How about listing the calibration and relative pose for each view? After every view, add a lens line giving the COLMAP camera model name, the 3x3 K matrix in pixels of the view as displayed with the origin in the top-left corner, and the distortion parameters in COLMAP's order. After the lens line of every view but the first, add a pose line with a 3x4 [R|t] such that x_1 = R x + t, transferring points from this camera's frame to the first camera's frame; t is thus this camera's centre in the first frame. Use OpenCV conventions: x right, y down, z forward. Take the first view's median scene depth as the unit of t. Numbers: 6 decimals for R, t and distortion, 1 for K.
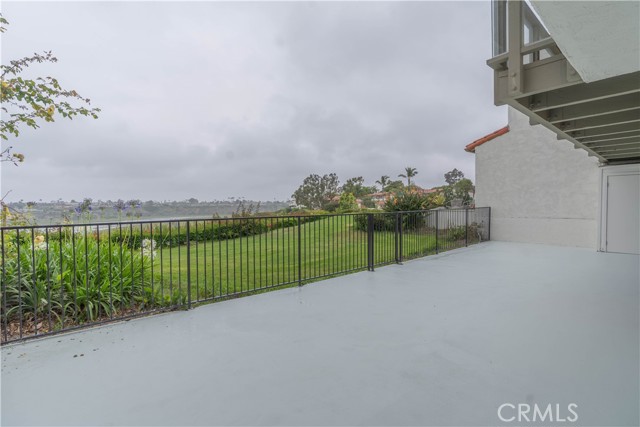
lens RADIAL K [[312.9, 0, 315.6], [0, 312.9, 211.4], [0, 0, 1]] dist [0.002630, 0.000504]
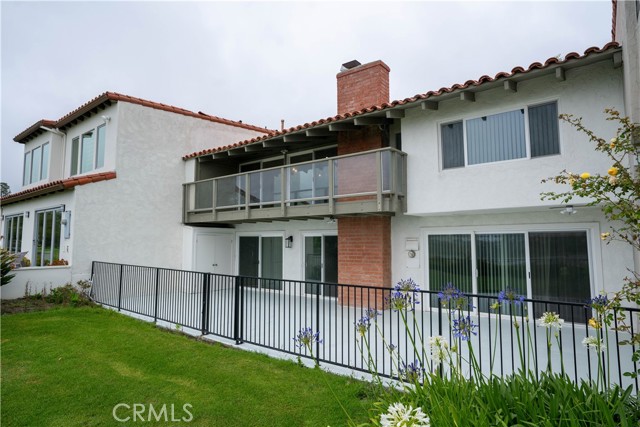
lens RADIAL K [[365.2, 0, 319.6], [0, 365.2, 210.7], [0, 0, 1]] dist [-0.025627, 0.002804]
pose [[-0.165555, 0.091597, 0.981938, -0.060706], [0.016972, 0.995795, -0.090028, -0.006193], [-0.986054, 0.001761, -0.166414, 0.068583]]
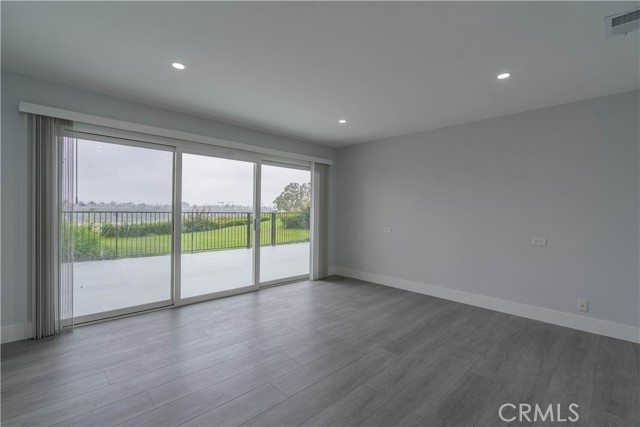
lens RADIAL K [[294.3, 0, 321.5], [0, 294.3, 213.5], [0, 0, 1]] dist [-0.010079, 0.005054]
pose [[0.998089, 0.020751, 0.058204, 0.033557], [-0.020052, 0.999720, -0.012574, 0.001637], [-0.058449, 0.011383, 0.998225, -0.038874]]
